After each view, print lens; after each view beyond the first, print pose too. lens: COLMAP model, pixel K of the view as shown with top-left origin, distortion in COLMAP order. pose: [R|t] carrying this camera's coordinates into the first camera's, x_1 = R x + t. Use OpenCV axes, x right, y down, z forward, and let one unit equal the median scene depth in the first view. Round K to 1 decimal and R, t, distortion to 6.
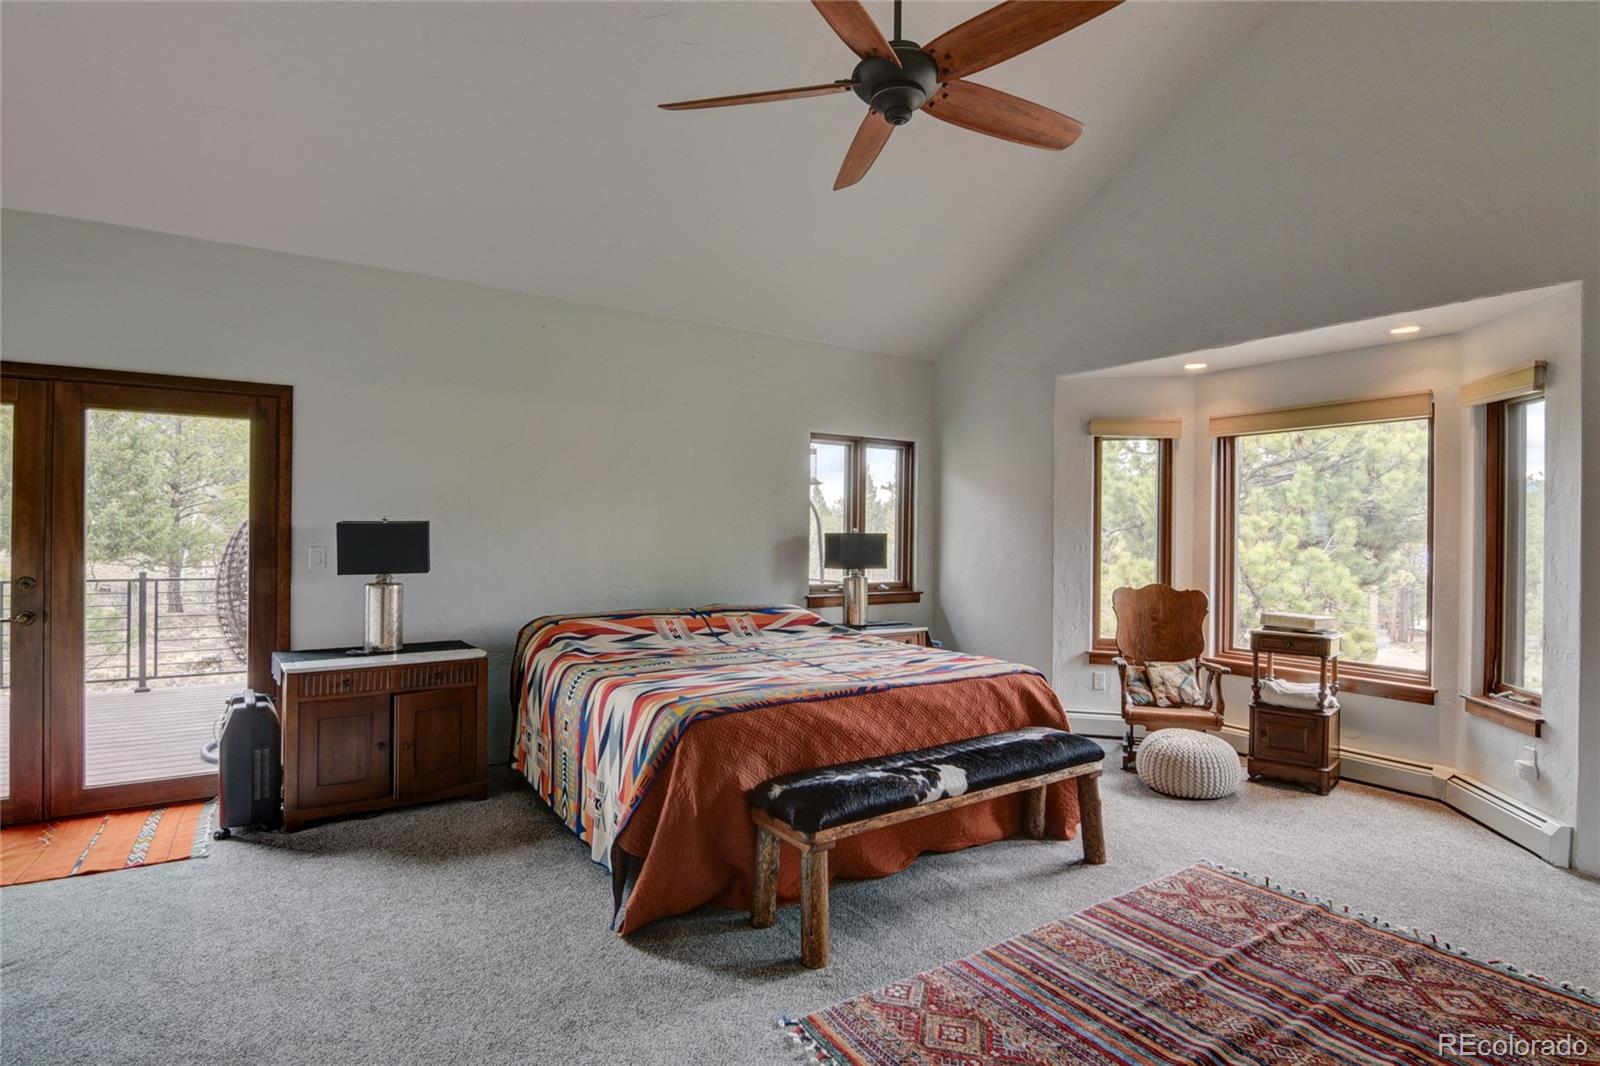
lens RADIAL K [[809.1, 0, 800.0], [0, 809.1, 533.0], [0, 0, 1]] dist [-0.001154, 0.000174]
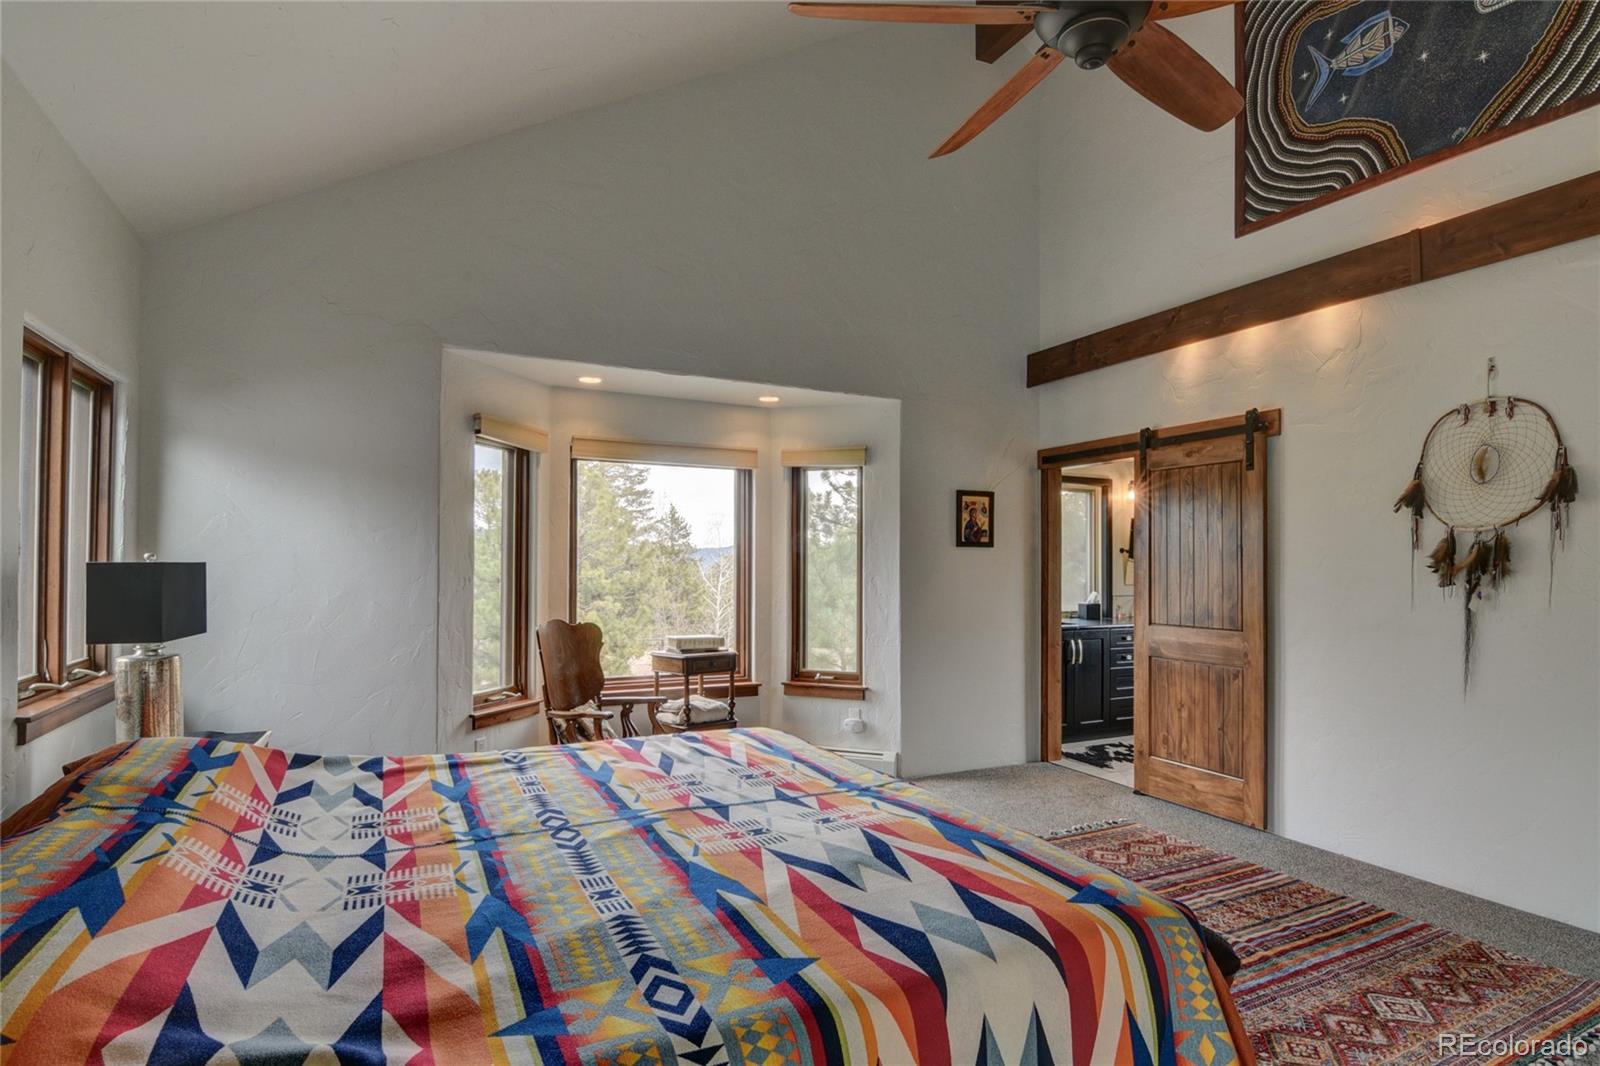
lens RADIAL K [[809.1, 0, 800.0], [0, 809.1, 533.0], [0, 0, 1]] dist [-0.001154, 0.000174]
pose [[0.120697, 0.030059, 0.992234, -0.449984], [-0.007387, 0.999541, -0.029381, -0.005703], [-0.992662, -0.003783, 0.120863, 0.733490]]
